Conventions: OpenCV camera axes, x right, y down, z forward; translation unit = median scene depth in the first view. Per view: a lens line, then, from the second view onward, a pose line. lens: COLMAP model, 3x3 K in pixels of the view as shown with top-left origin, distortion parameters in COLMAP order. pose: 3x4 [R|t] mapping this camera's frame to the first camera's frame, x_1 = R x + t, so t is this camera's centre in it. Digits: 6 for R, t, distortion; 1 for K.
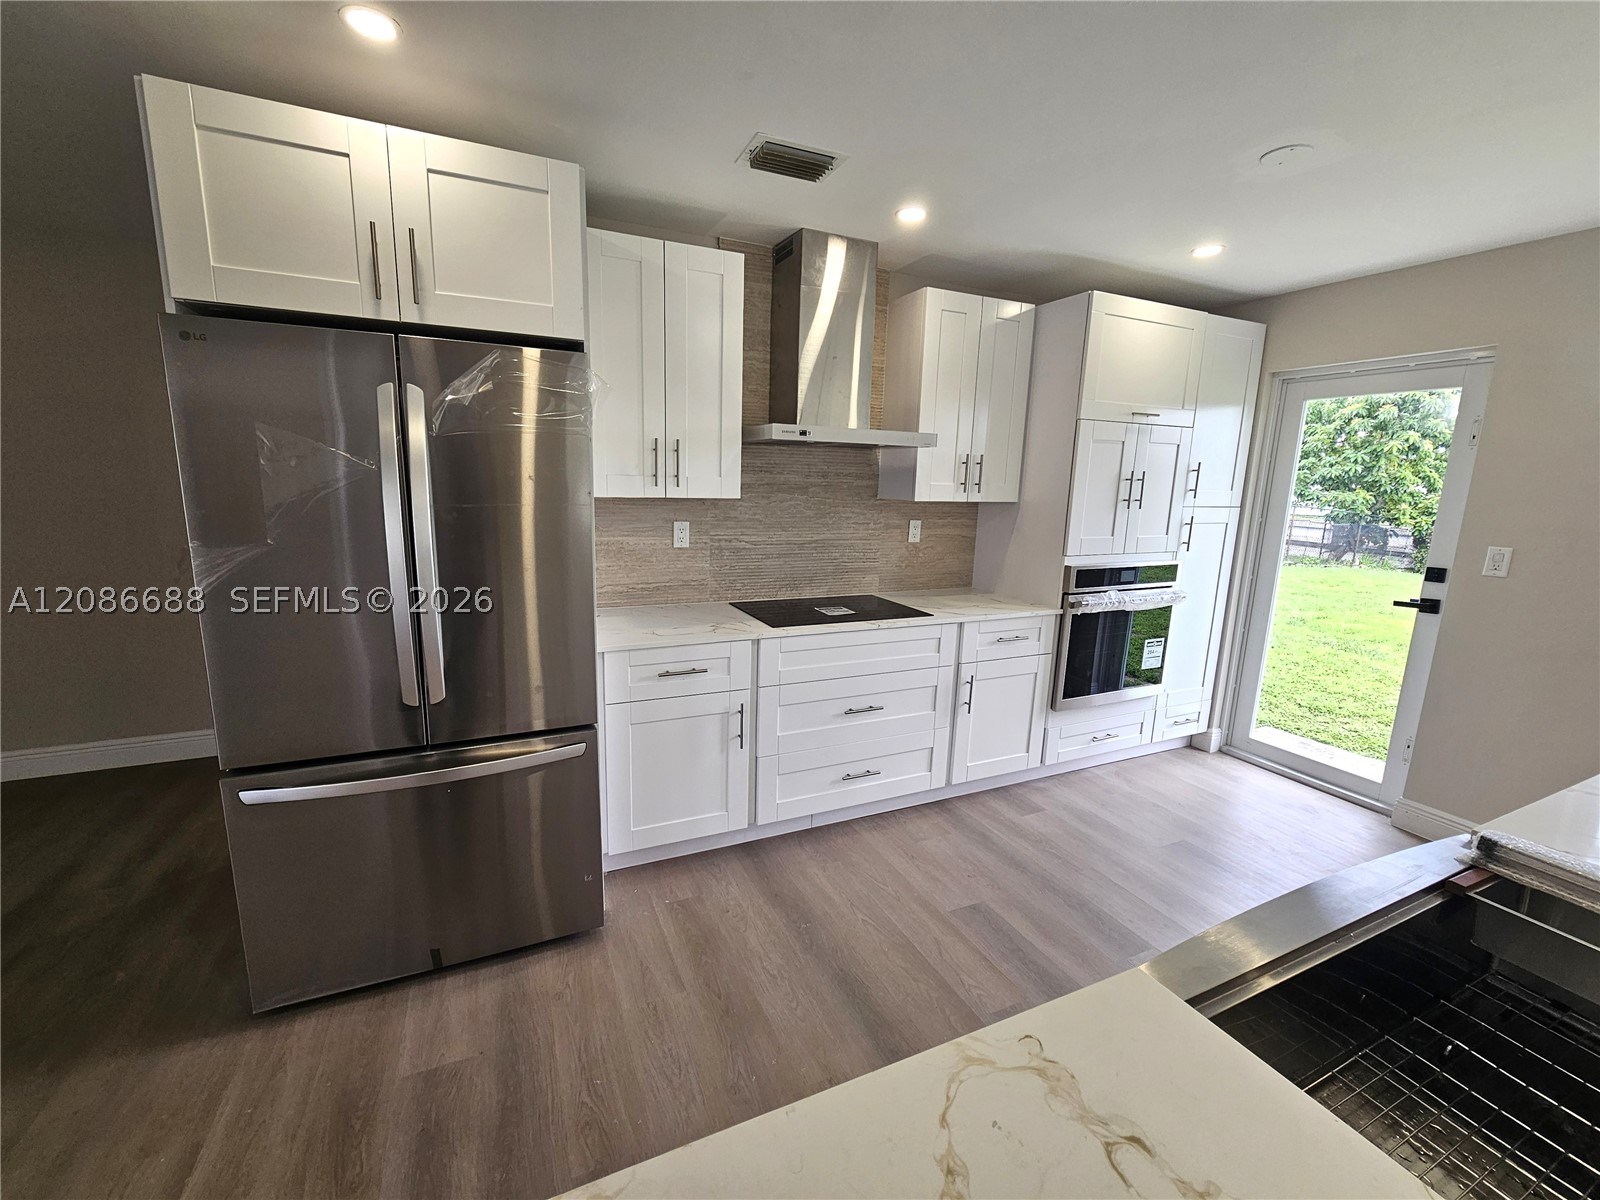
lens RADIAL K [[648.8, 0, 796.0], [0, 648.8, 598.2], [0, 0, 1]] dist [0.000500, 0.000014]
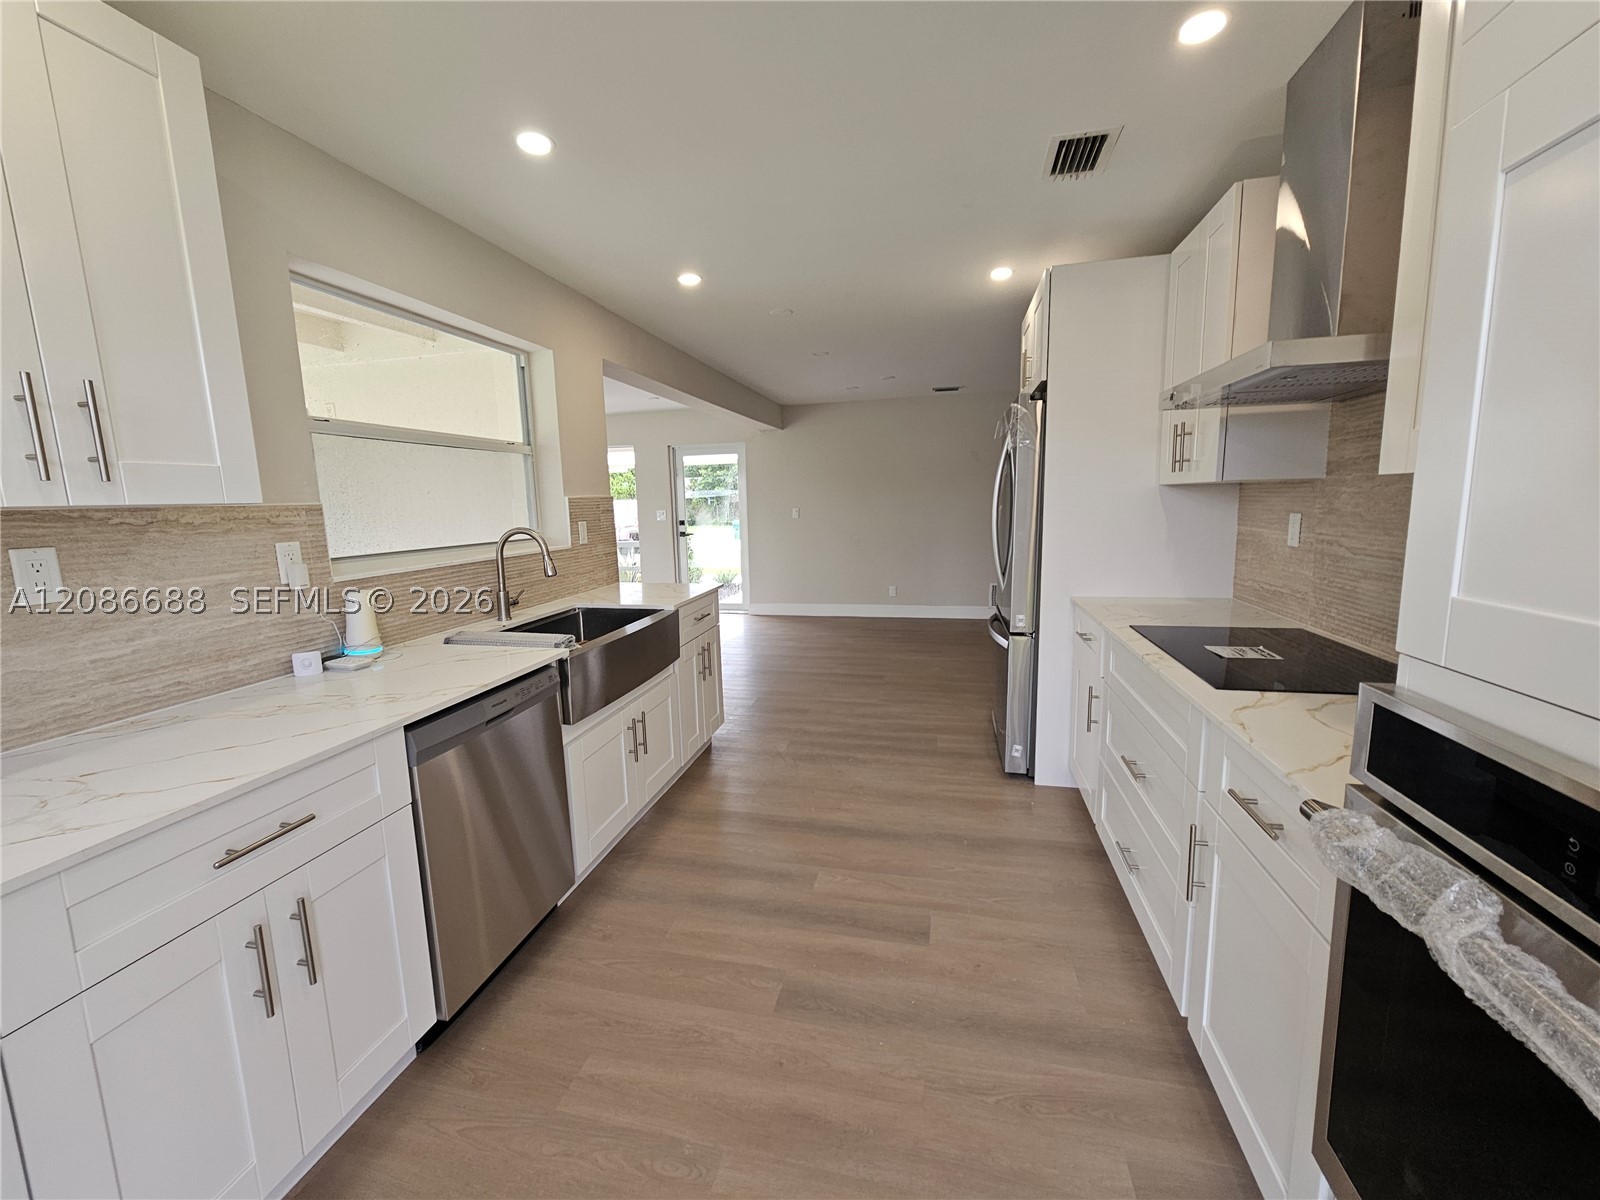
lens RADIAL K [[648.8, 0, 798.0], [0, 648.8, 595.6], [0, 0, 1]] dist [0.000500, 0.000014]
pose [[-0.606979, 0.114864, -0.786373, 0.959423], [-0.122142, 0.964260, 0.235125, -0.155895], [0.785276, 0.238765, -0.571256, 1.172800]]
